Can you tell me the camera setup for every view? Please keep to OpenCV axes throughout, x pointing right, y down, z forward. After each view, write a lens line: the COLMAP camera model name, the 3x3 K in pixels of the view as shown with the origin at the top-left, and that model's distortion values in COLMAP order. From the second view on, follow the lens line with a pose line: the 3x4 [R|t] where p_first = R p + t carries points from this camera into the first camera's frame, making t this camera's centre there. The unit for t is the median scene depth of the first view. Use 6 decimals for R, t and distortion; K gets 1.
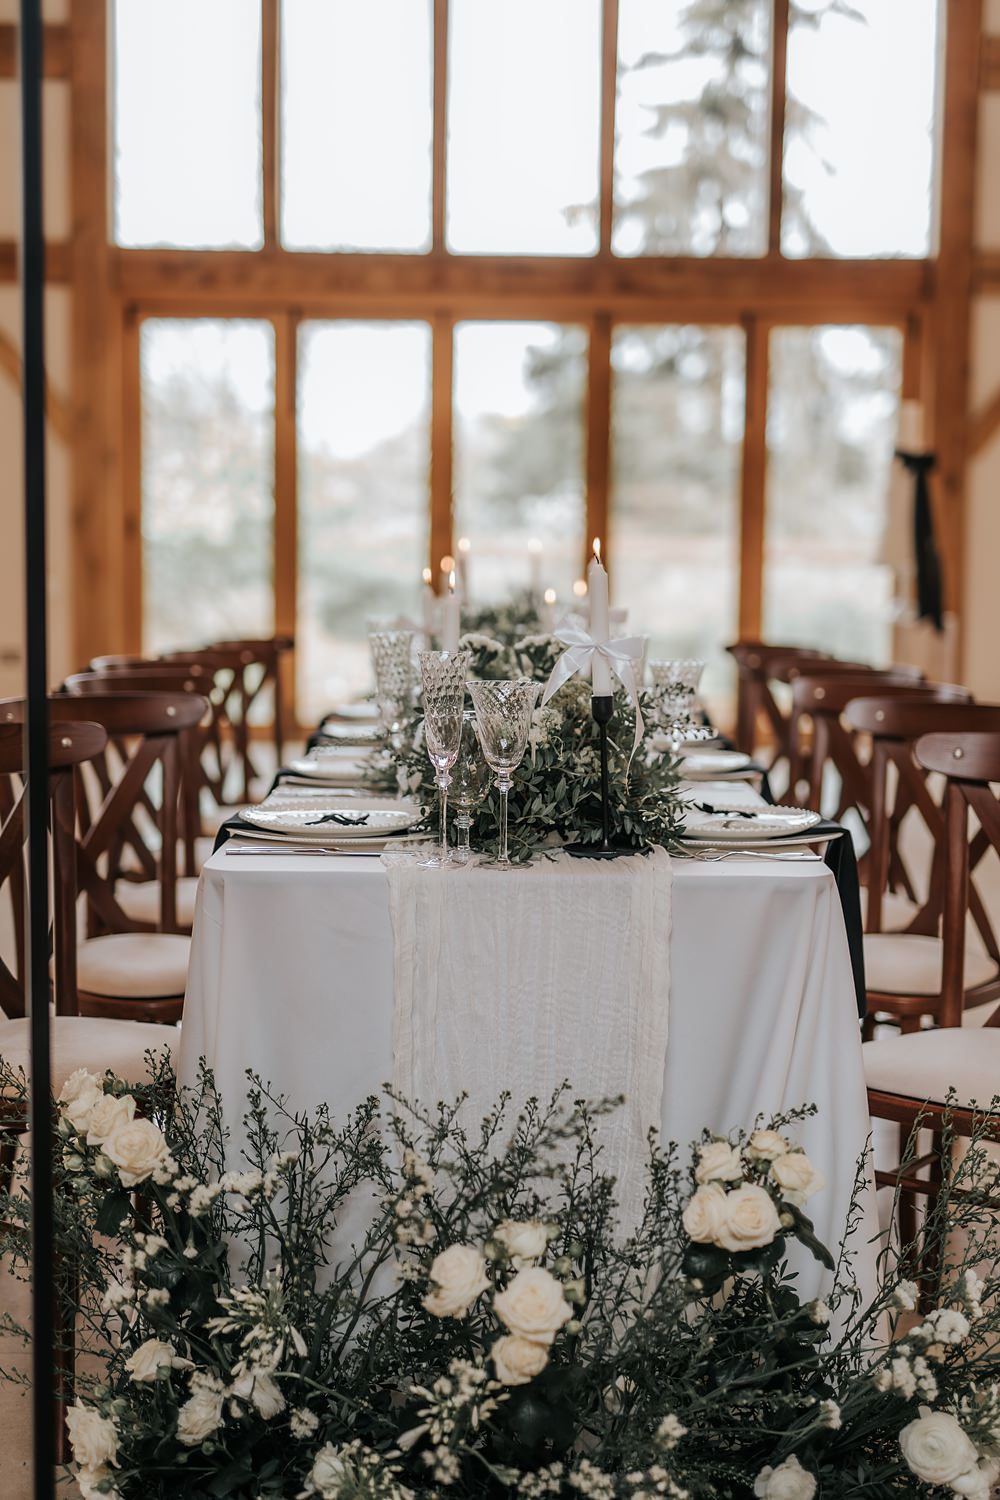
lens RADIAL K [[2093.7, 0, 497.1], [0, 2093.7, 745.0], [0, 0, 1]] dist [-0.010039, 0.000000]
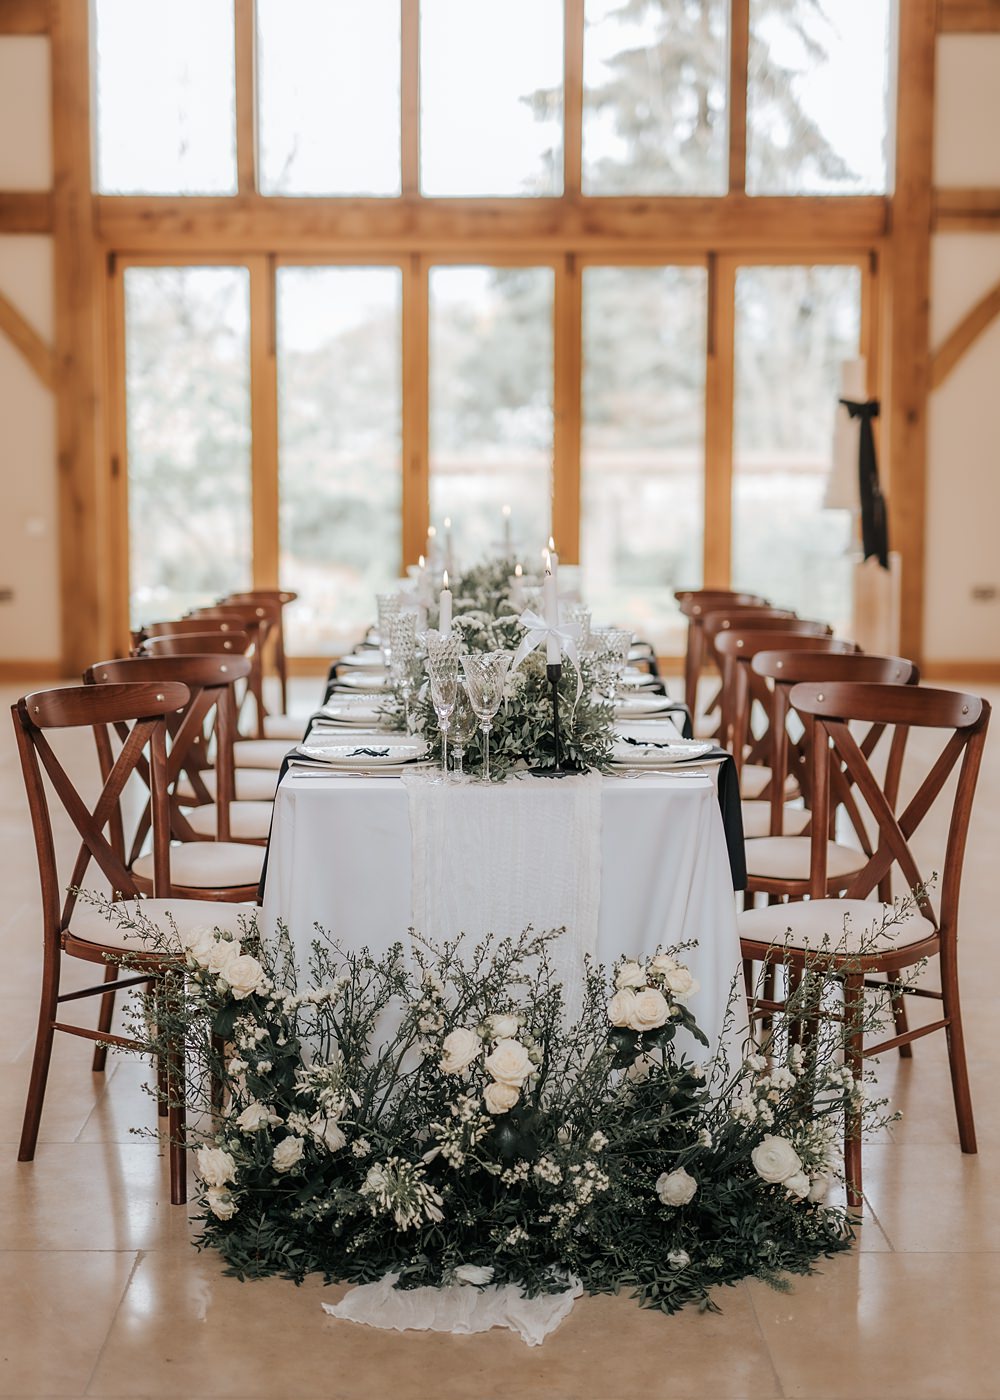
lens RADIAL K [[2299.3, 0, 503.9], [0, 2299.3, 702.4], [0, 0, 1]] dist [0.014331, 0.000000]
pose [[0.999821, -0.011639, 0.014914, -0.007386], [0.011380, 0.999784, 0.017371, -0.024244], [-0.015113, -0.017198, 0.999738, -0.558115]]
